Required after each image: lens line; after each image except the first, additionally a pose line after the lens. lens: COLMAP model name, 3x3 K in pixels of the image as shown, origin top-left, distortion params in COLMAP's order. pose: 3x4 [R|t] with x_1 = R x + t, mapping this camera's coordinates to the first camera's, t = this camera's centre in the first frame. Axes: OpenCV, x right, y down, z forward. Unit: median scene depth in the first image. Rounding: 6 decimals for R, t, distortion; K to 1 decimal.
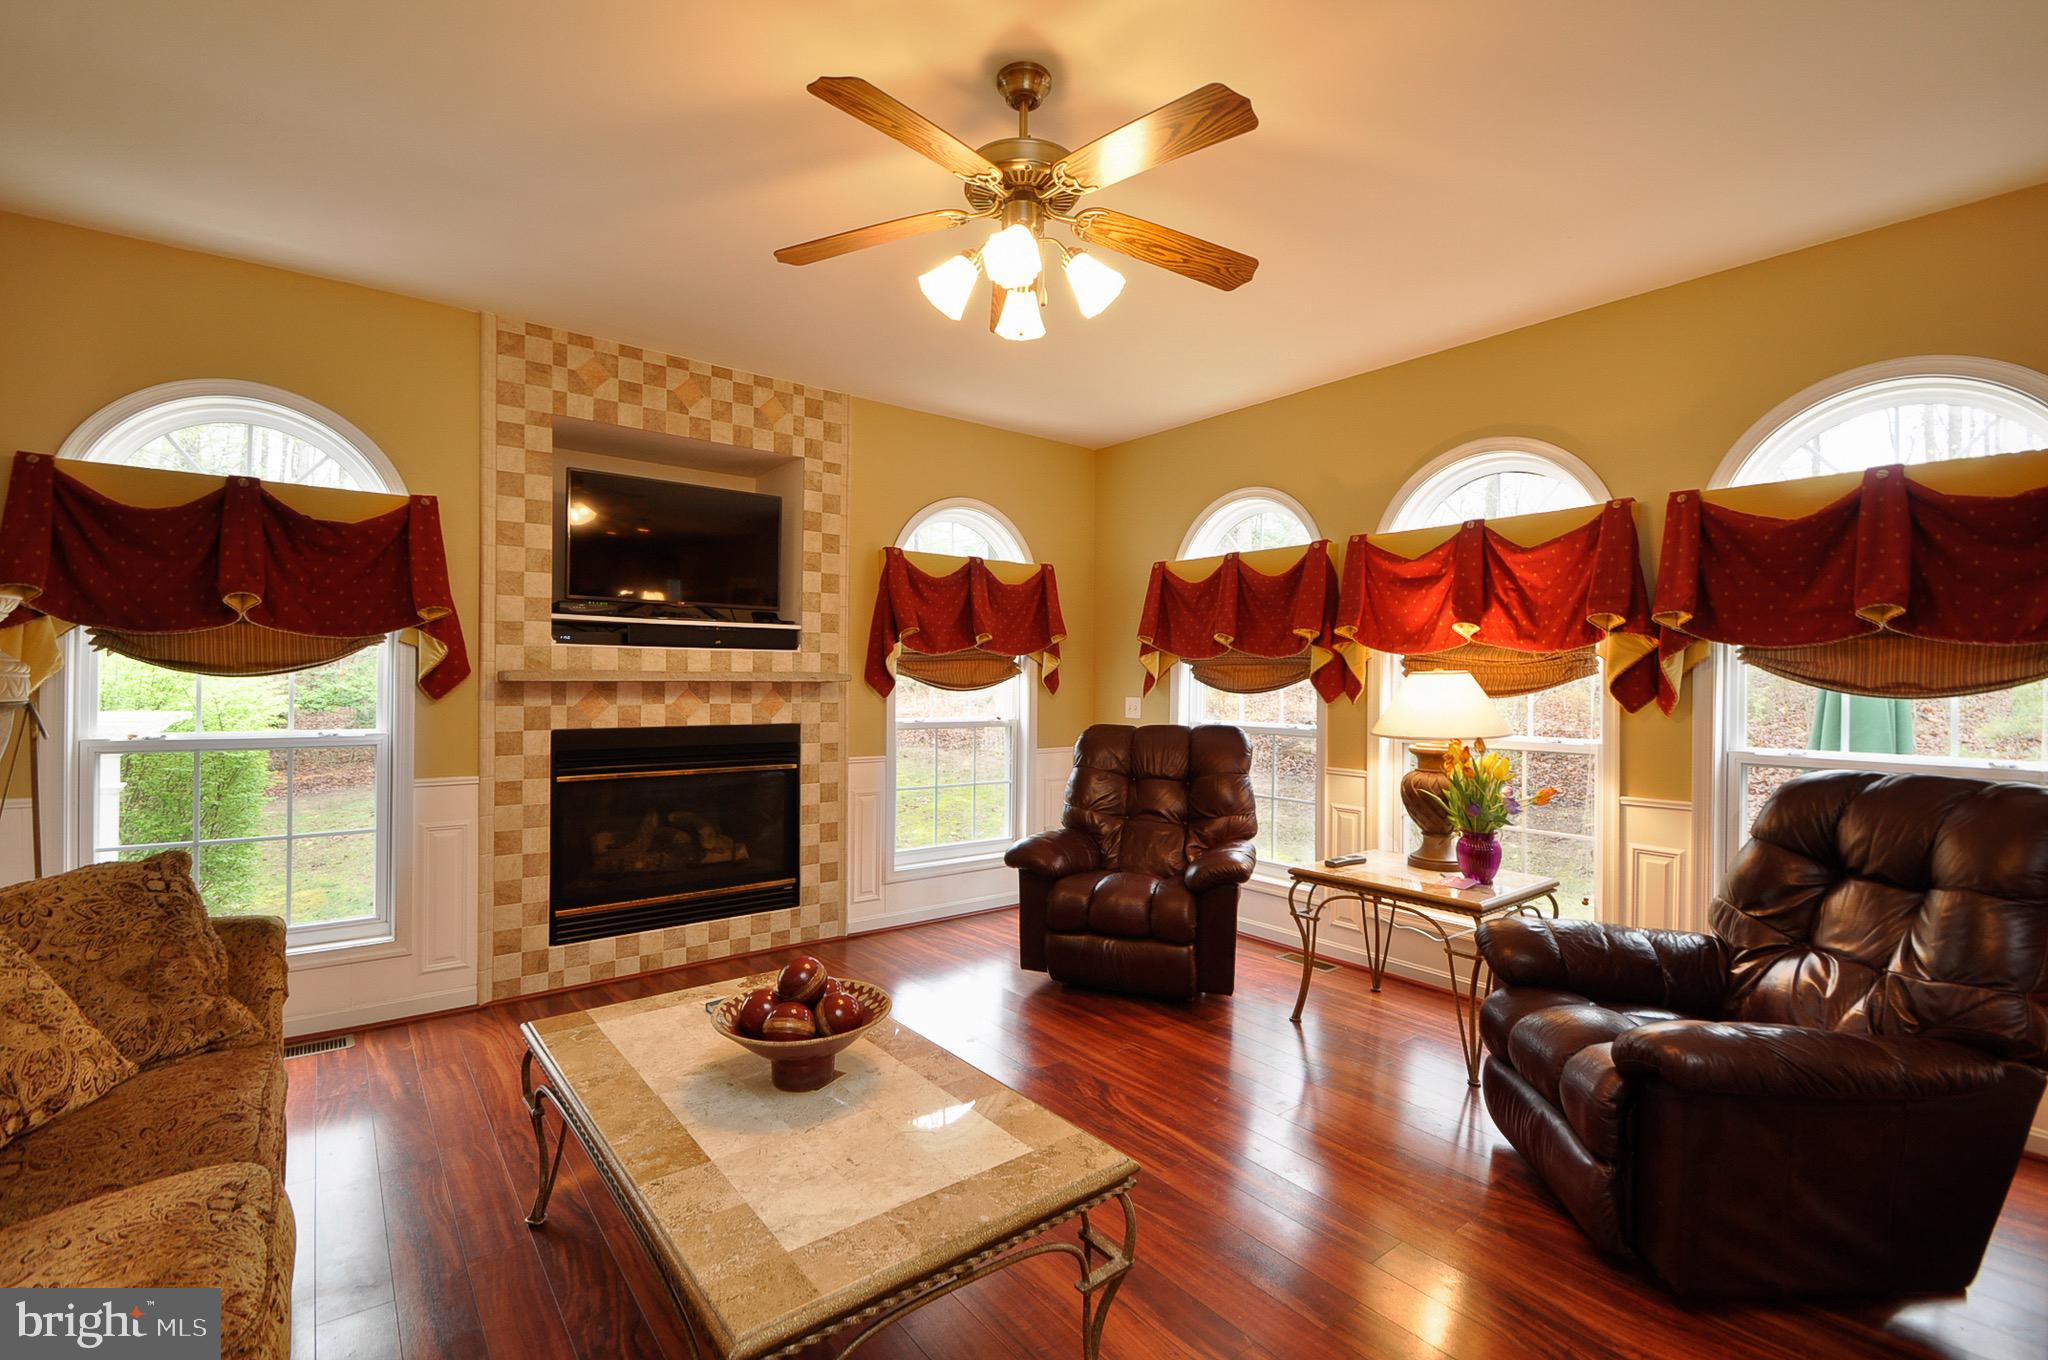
lens RADIAL K [[911.8, 0, 1016.5], [0, 911.8, 669.4], [0, 0, 1]] dist [0.002040, -0.001463]
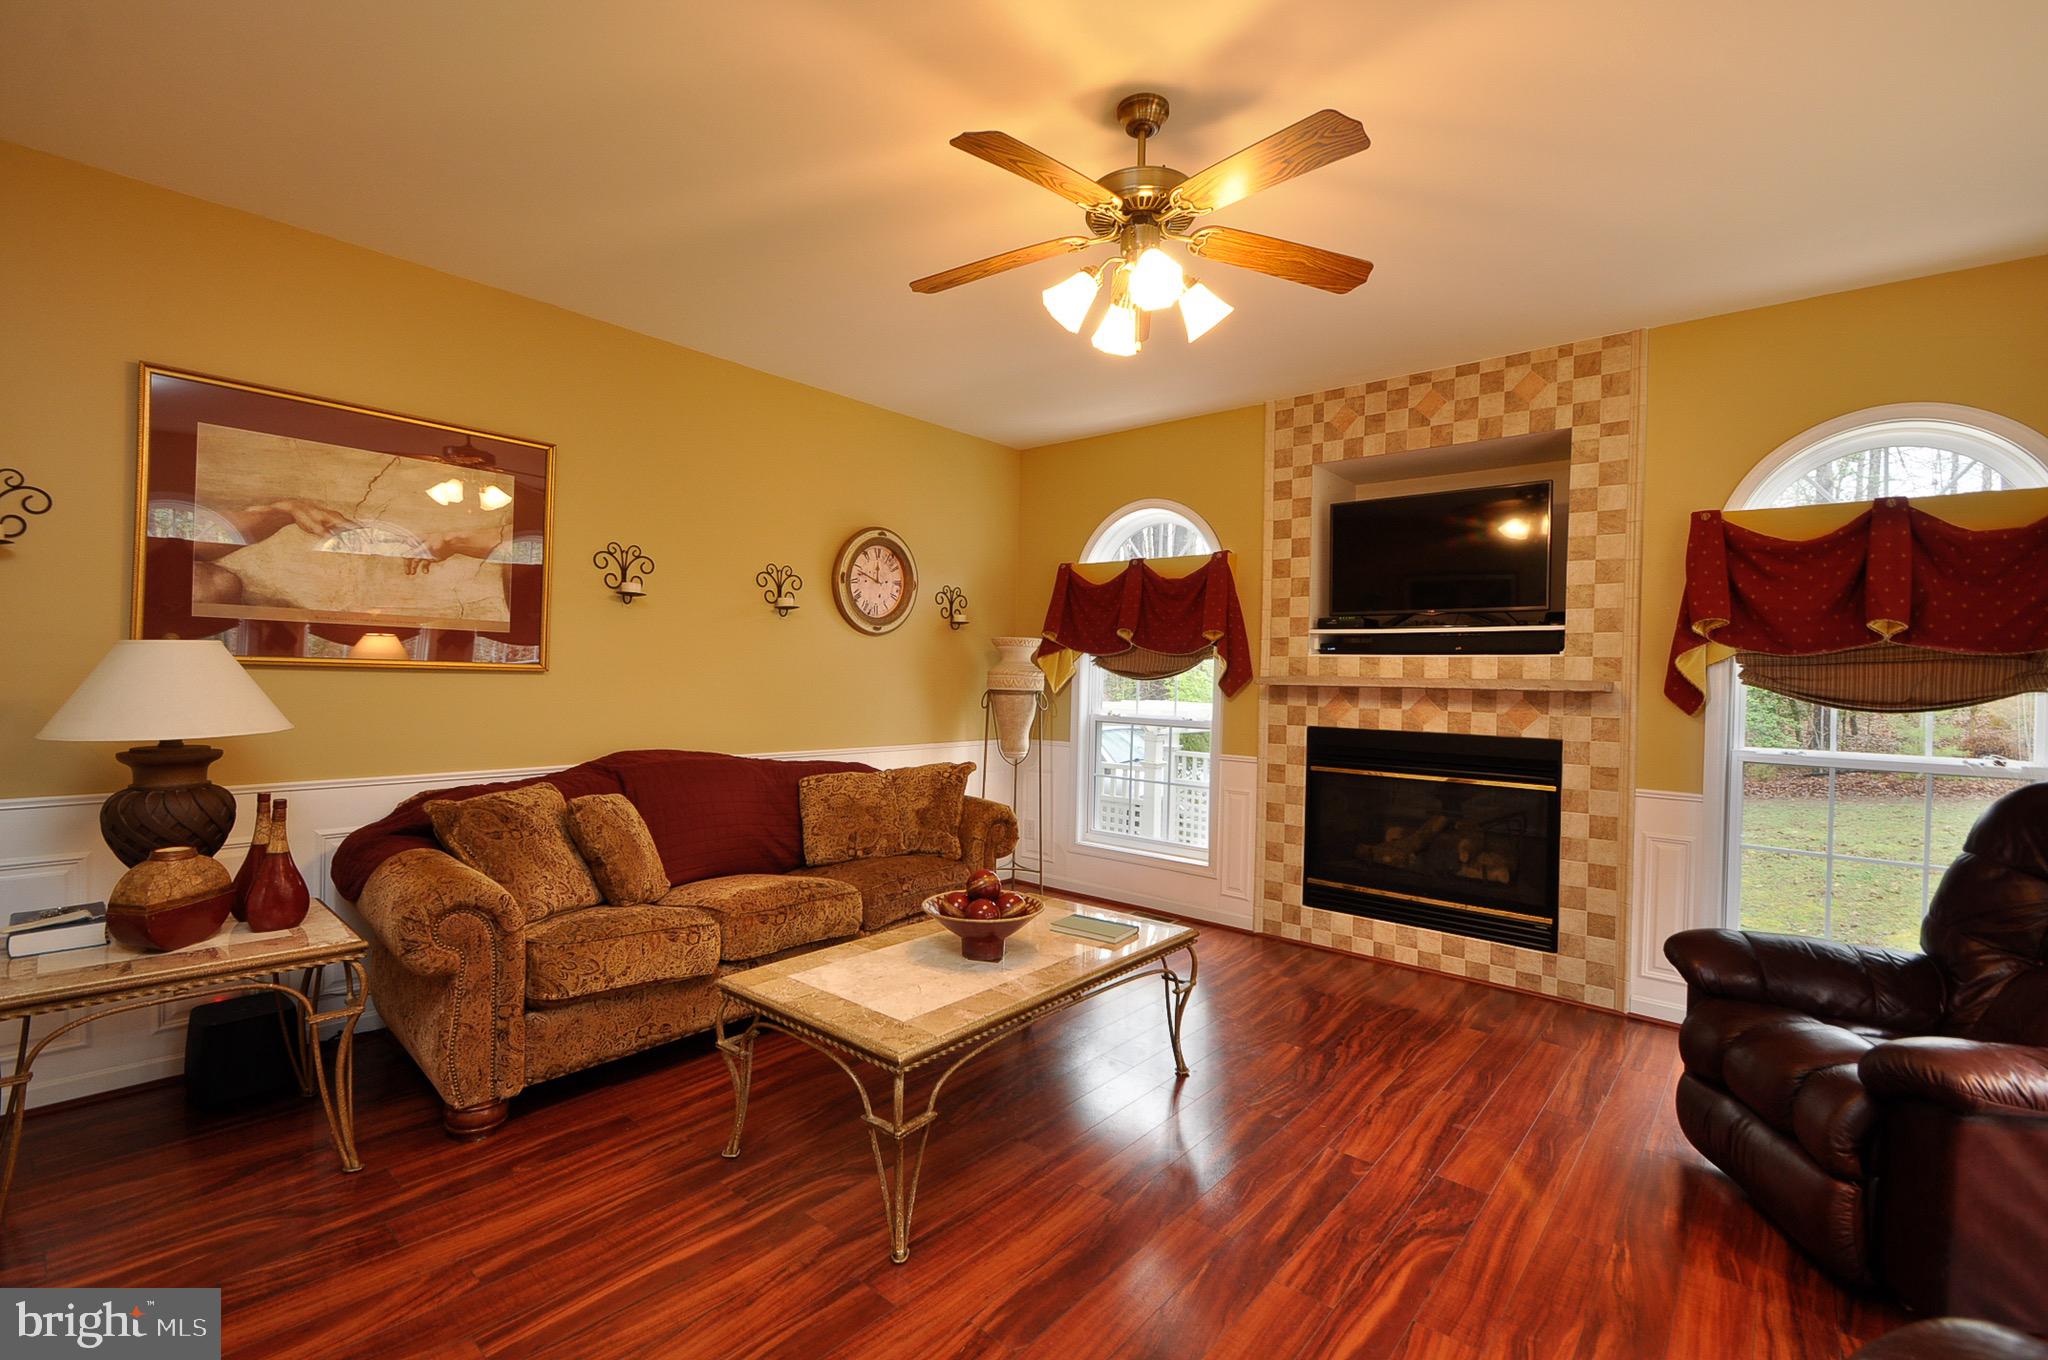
lens RADIAL K [[911.8, 0, 1016.5], [0, 911.8, 672.1], [0, 0, 1]] dist [0.002040, -0.001463]
pose [[0.176362, -0.009317, -0.984281, 0.578713], [-0.008845, 0.999900, -0.011049, 0.010836], [0.984286, 0.010655, 0.176261, 0.387455]]
